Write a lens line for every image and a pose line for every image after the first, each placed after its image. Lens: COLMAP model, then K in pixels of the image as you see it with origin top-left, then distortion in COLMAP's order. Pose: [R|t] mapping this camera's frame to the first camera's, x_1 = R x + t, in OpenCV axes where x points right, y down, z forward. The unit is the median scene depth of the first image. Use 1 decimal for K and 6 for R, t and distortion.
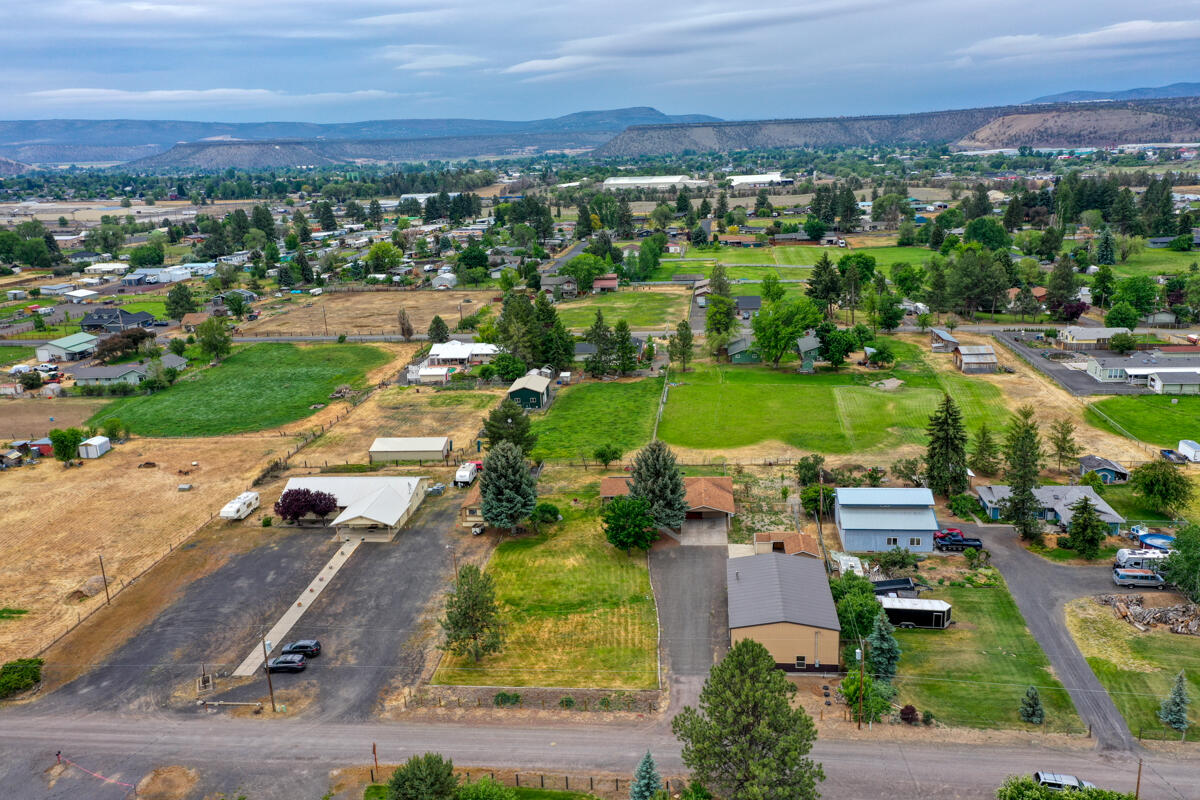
lens RADIAL K [[946.7, 0, 600.0], [0, 946.7, 400.0], [0, 0, 1]] dist [0.031961, 0.030994]
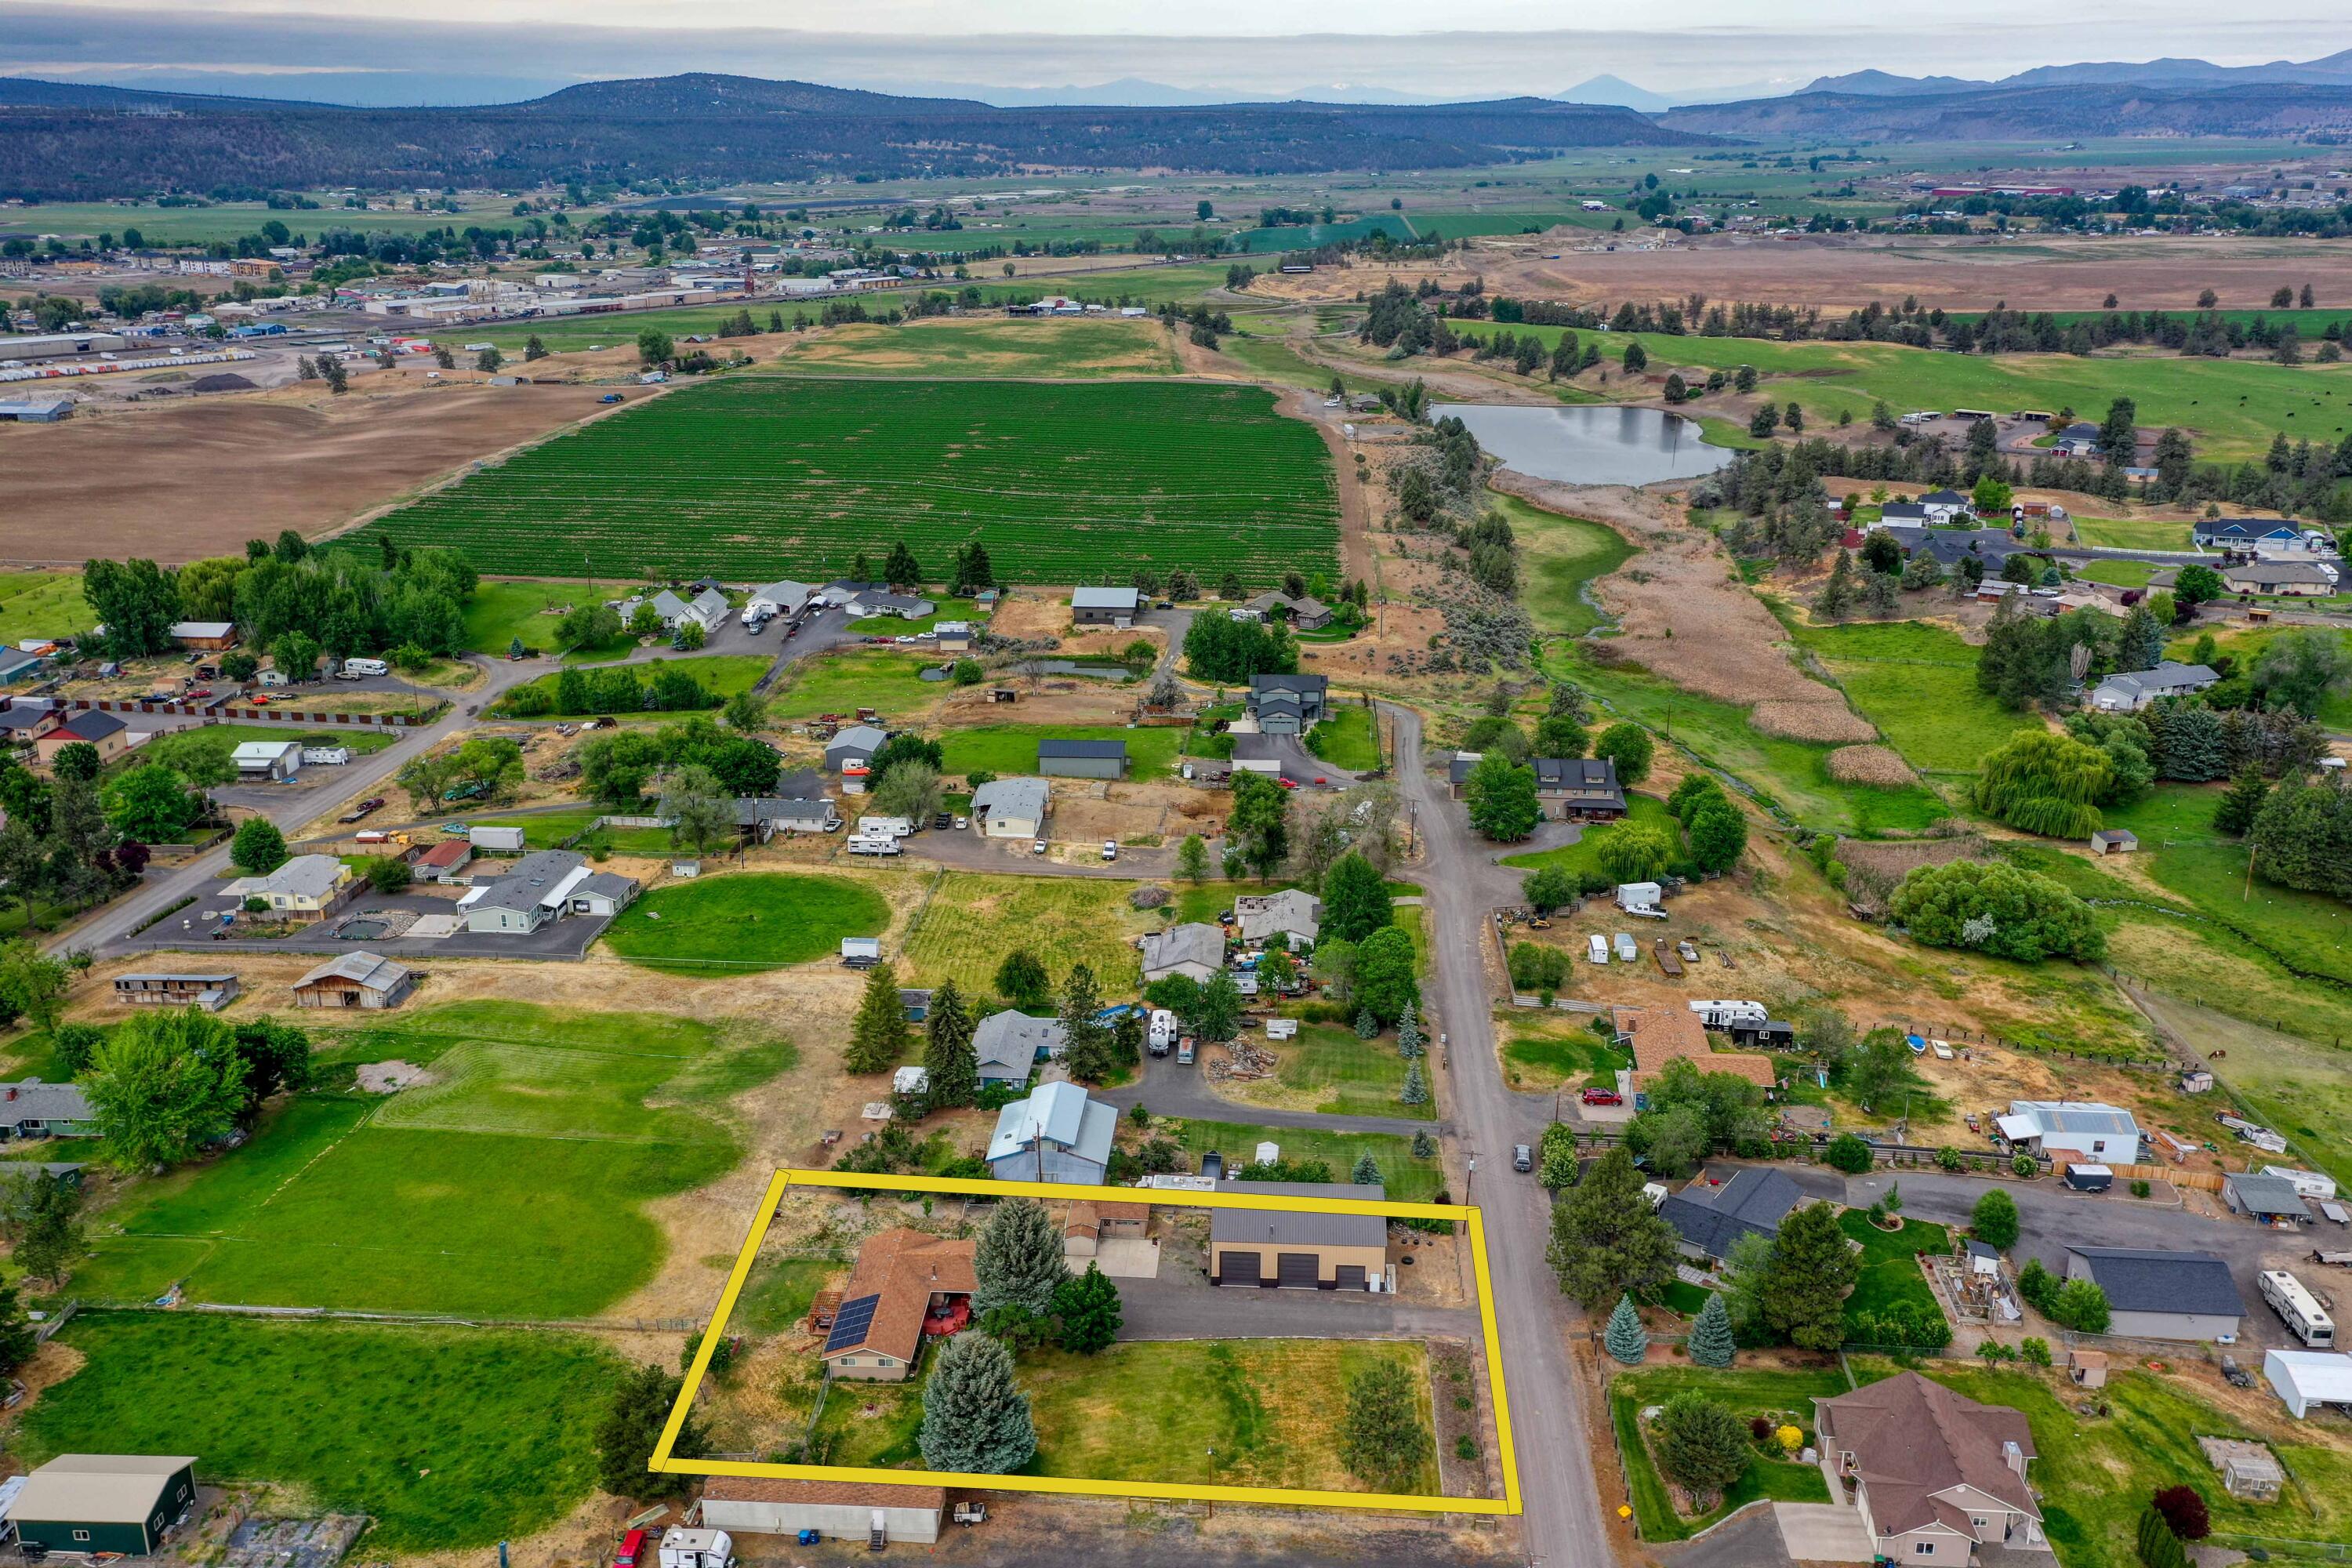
lens RADIAL K [[1979.6, 0, 1176.0], [0, 1979.6, 784.0], [0, 0, 1]] dist [0.012686, 0.006817]
pose [[-0.044683, -0.283308, 0.957988, -0.913866], [0.270168, 0.919786, 0.284612, -0.450638], [-0.961776, 0.271535, 0.035442, 0.593042]]
